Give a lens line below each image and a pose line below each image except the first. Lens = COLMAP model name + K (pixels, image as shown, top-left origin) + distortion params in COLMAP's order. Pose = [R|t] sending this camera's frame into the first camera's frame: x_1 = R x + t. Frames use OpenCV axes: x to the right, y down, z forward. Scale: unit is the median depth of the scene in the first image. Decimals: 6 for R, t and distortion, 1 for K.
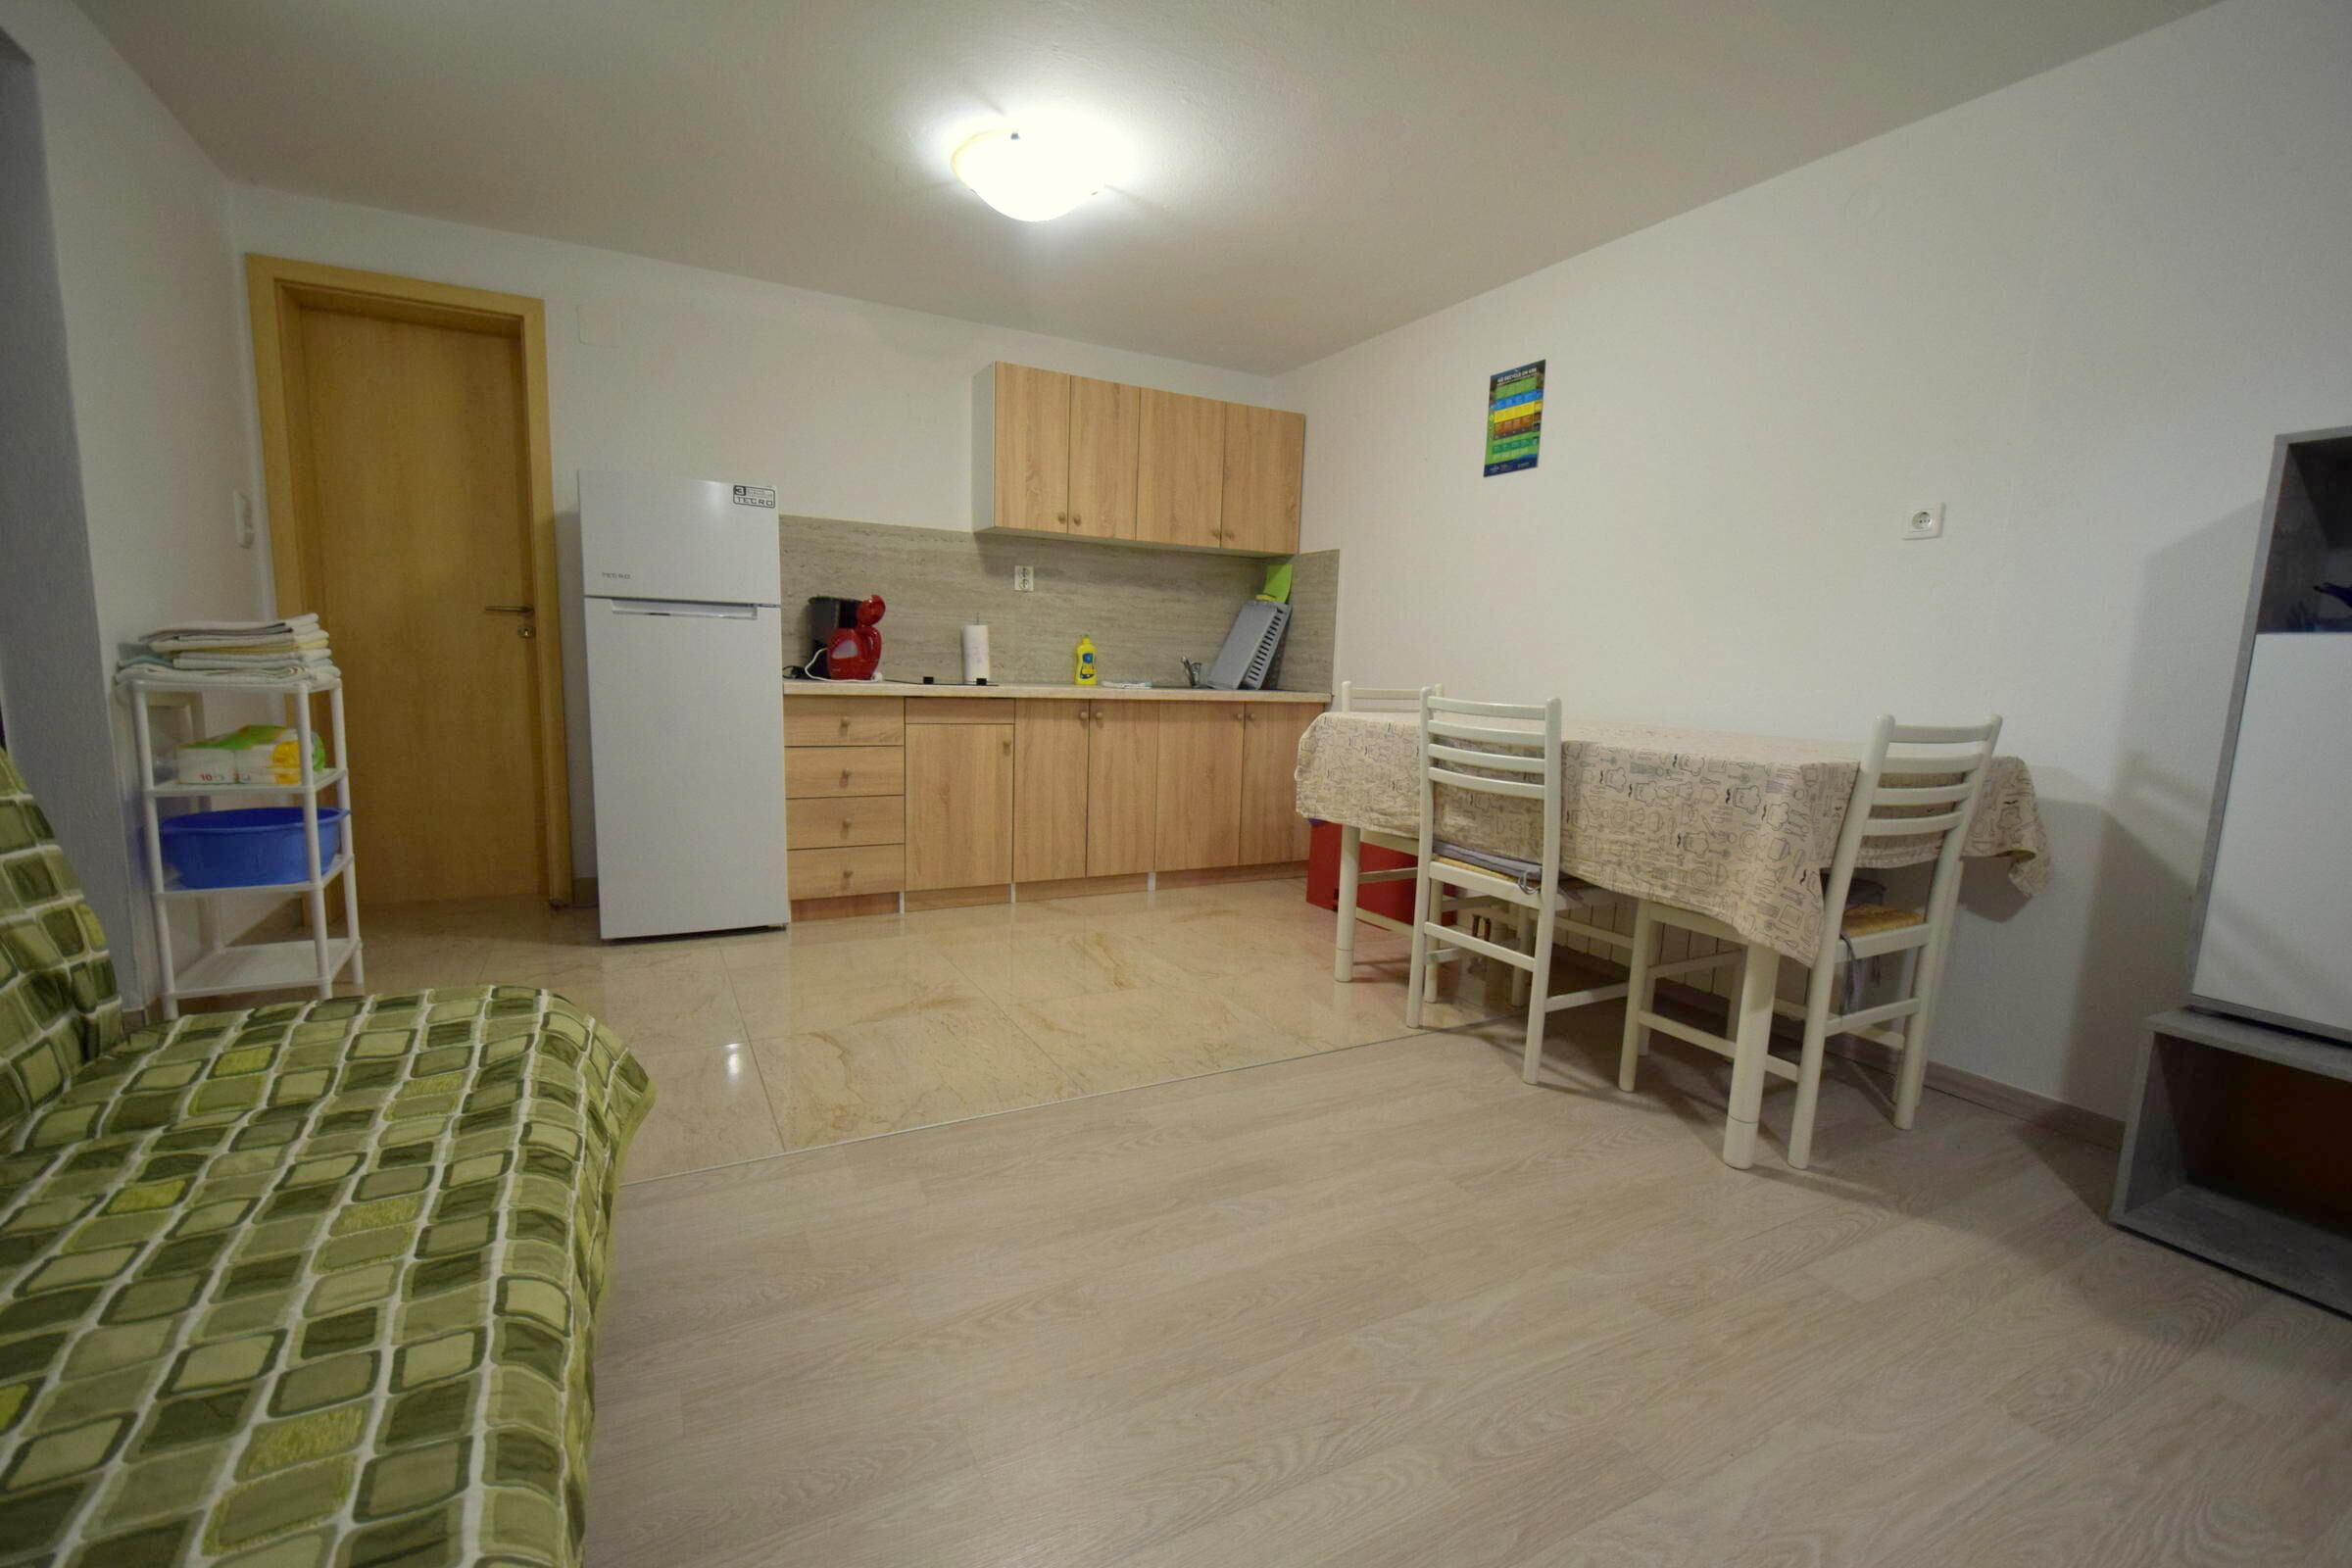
lens RADIAL K [[1034.7, 0, 1179.2], [0, 1034.7, 808.0], [0, 0, 1]] dist [0.015104, -0.011399]
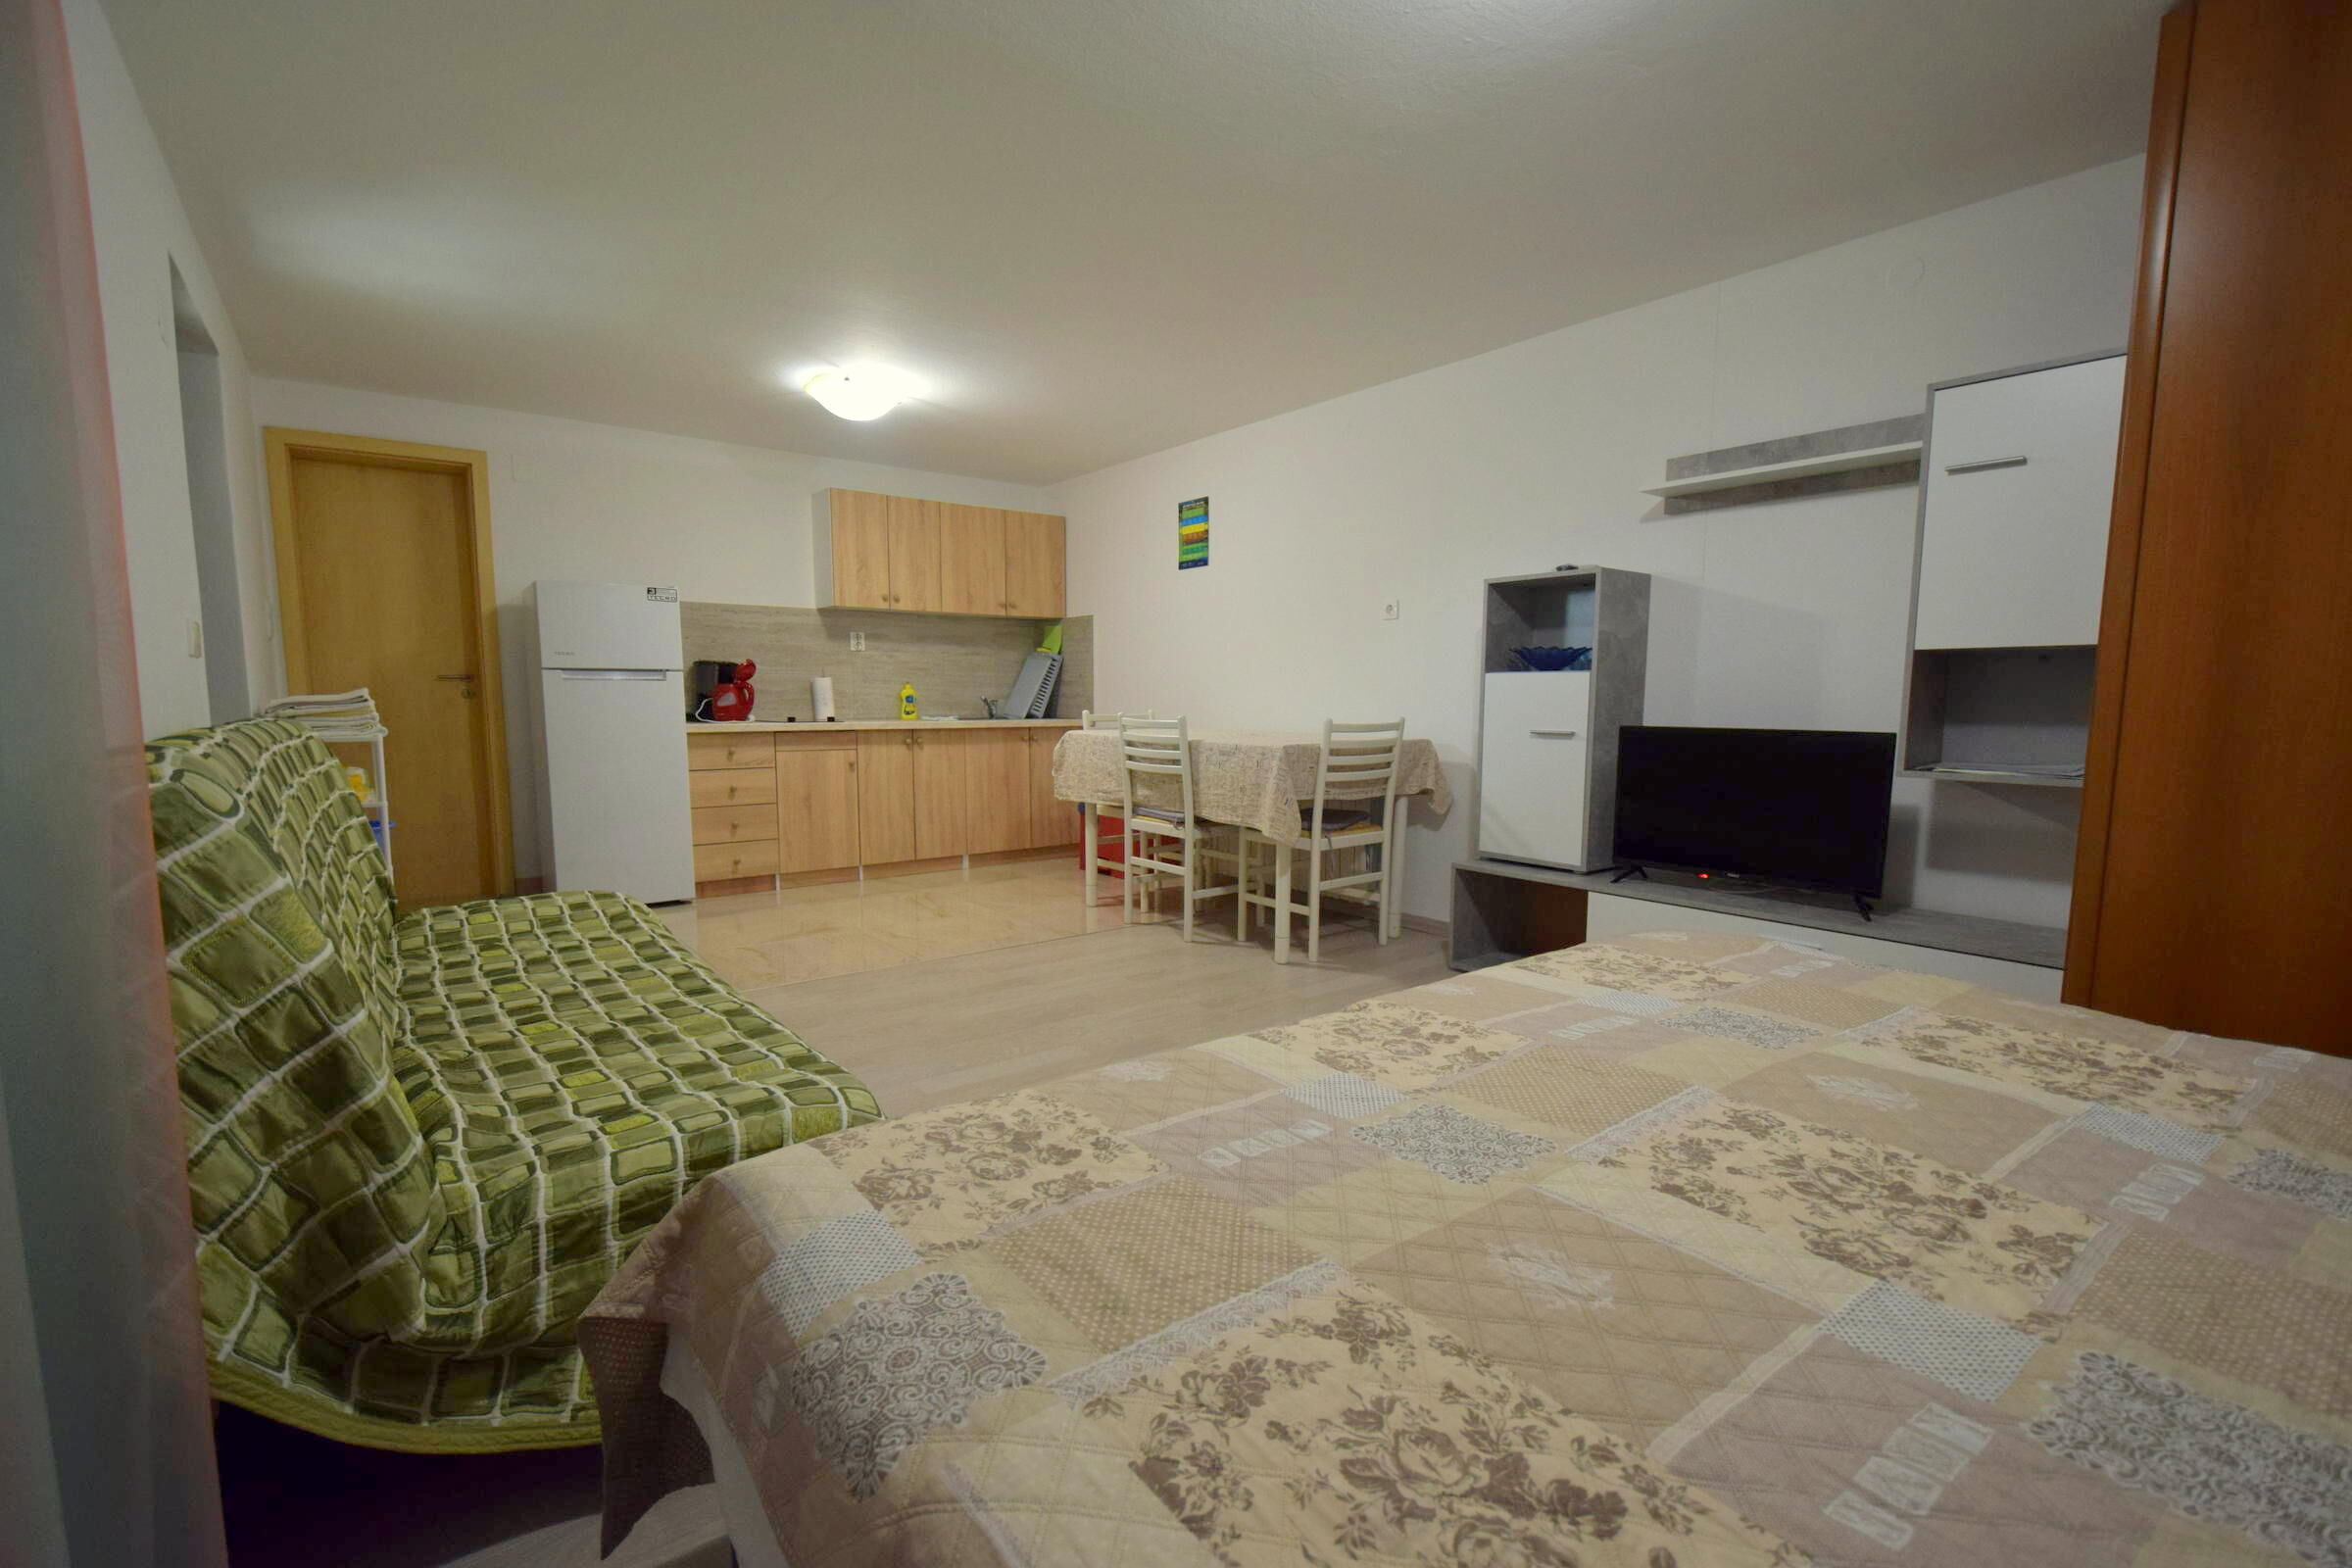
lens RADIAL K [[1034.7, 0, 1179.2], [0, 1034.7, 808.0], [0, 0, 1]] dist [0.015104, -0.011399]
pose [[0.985826, -0.048490, 0.160613, 0.040844], [0.053207, 0.998266, -0.025197, 0.058308], [-0.159112, 0.033385, 0.986696, -0.453732]]
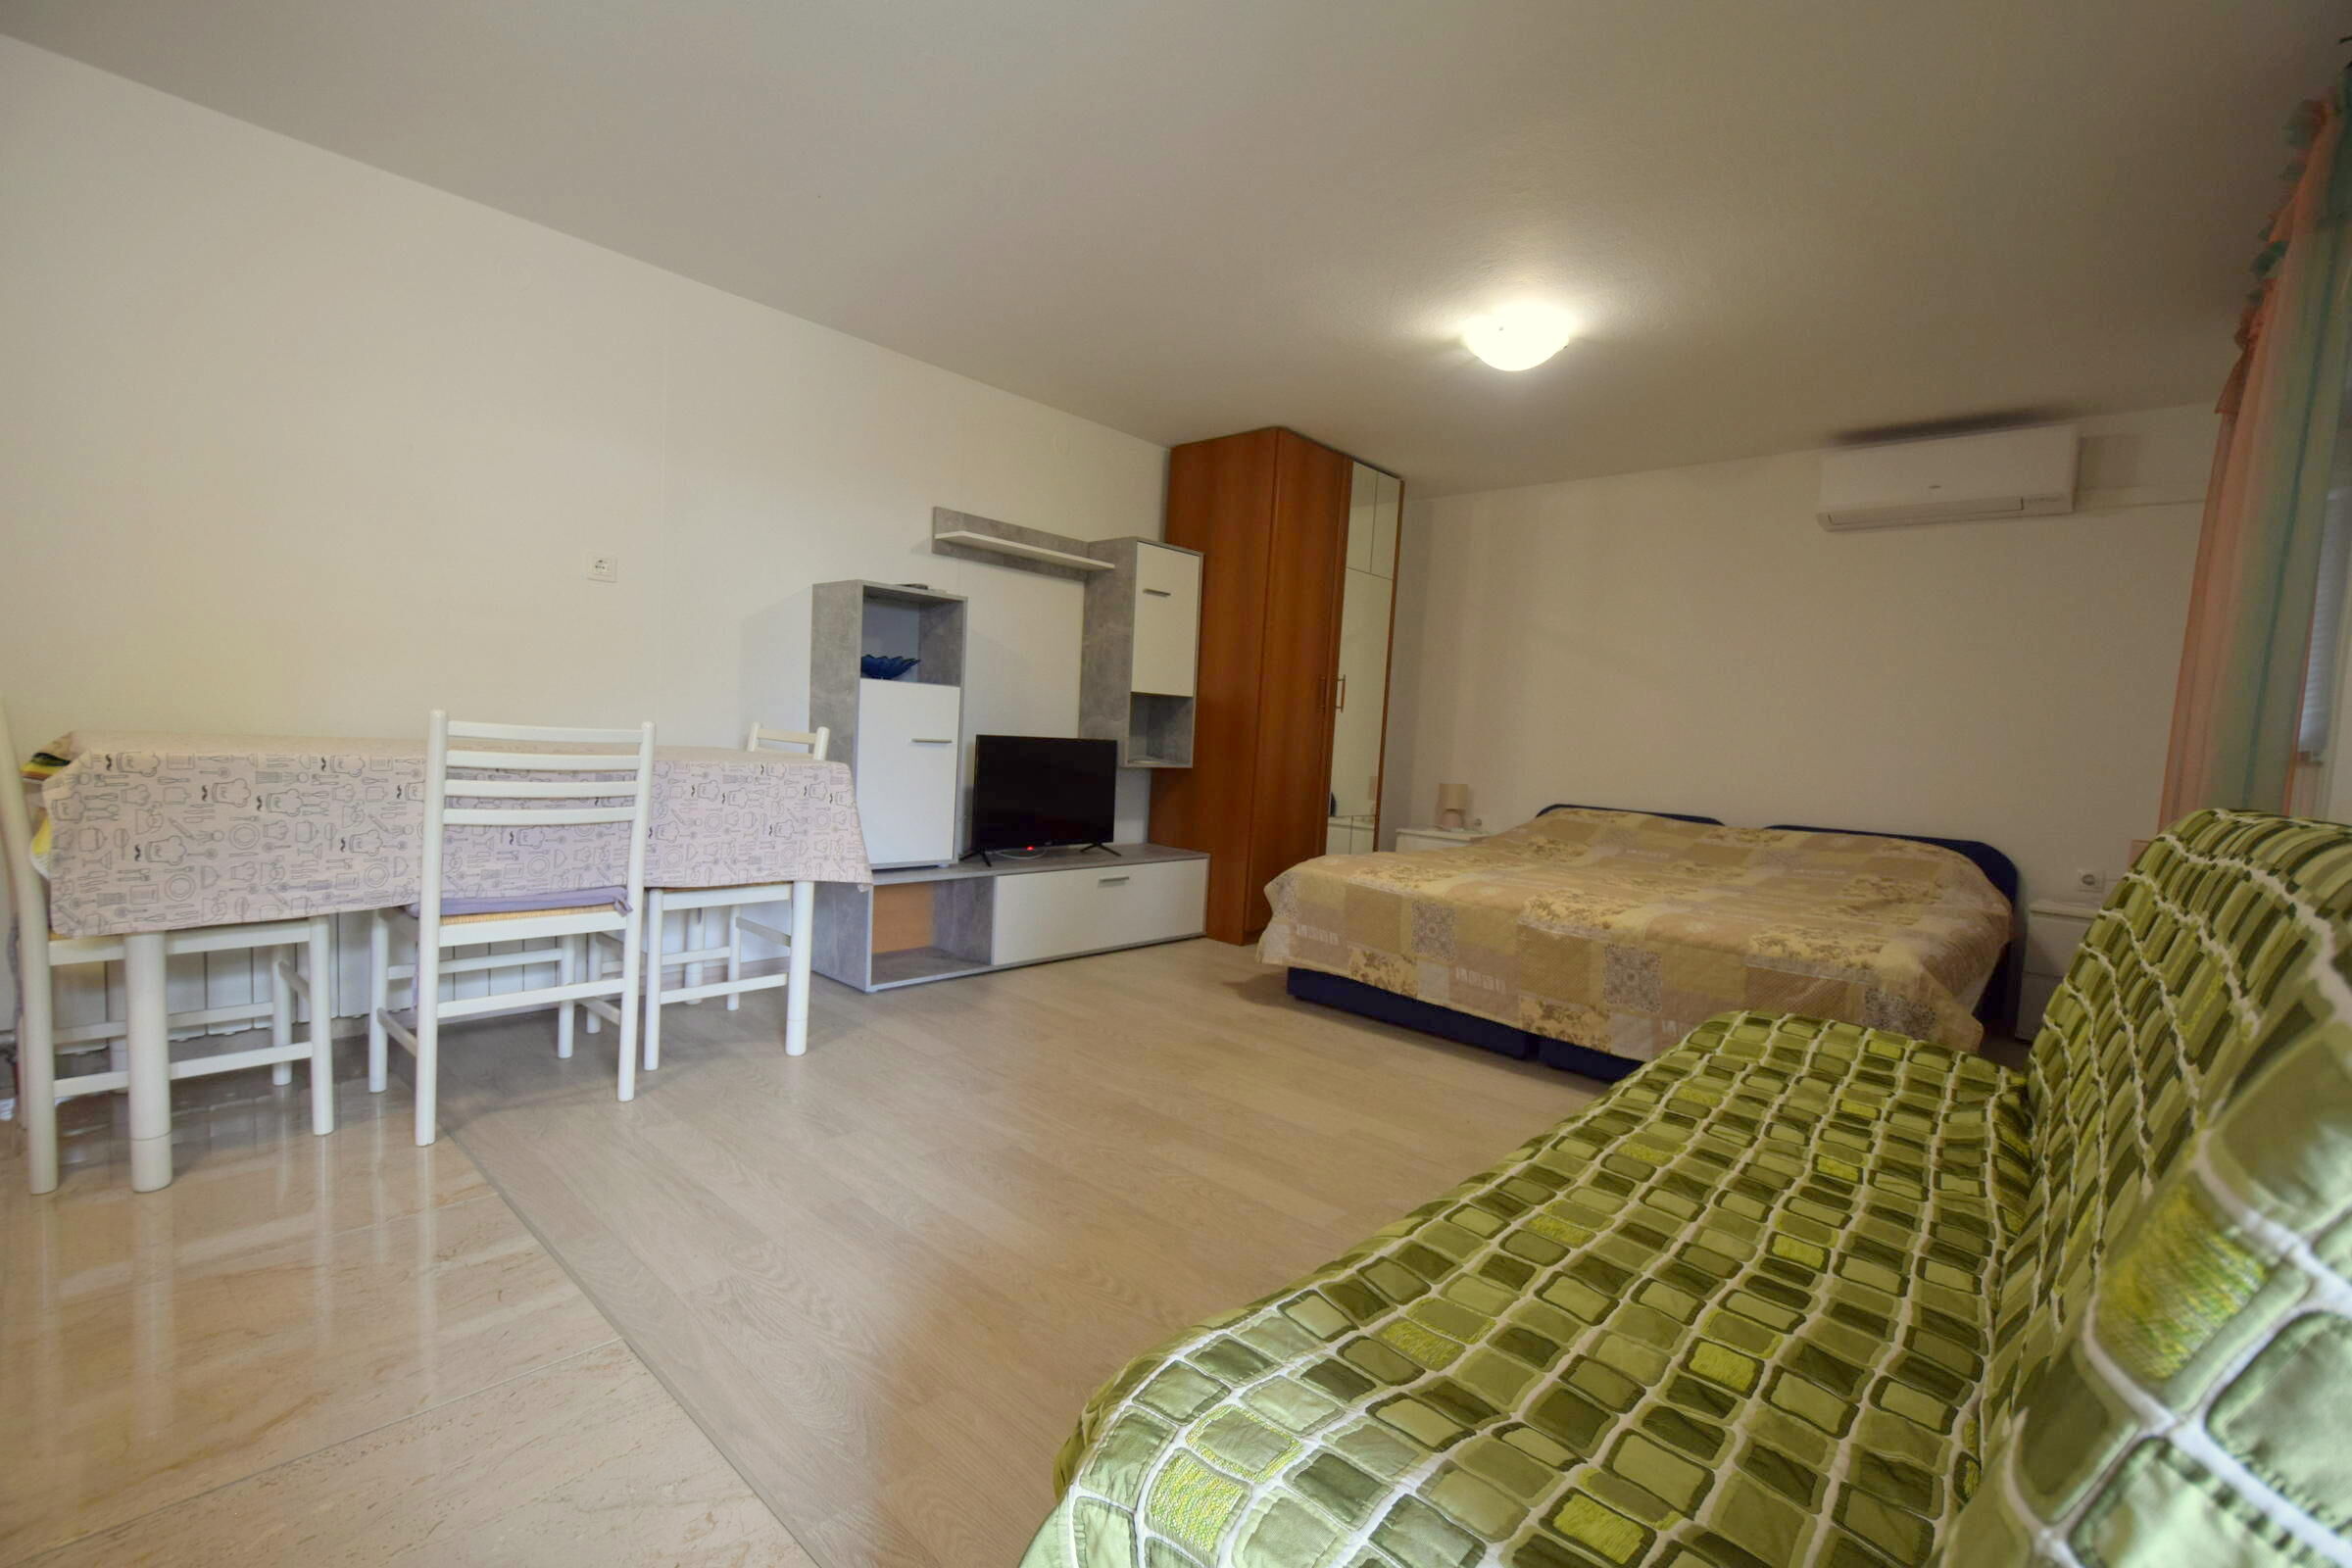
lens RADIAL K [[1034.7, 0, 1179.2], [0, 1034.7, 808.0], [0, 0, 1]] dist [0.015104, -0.011399]
pose [[-0.339411, -0.124599, 0.932349, -0.501351], [0.065817, 0.985613, 0.155677, -0.091851], [-0.938333, 0.114203, -0.326327, 0.525066]]
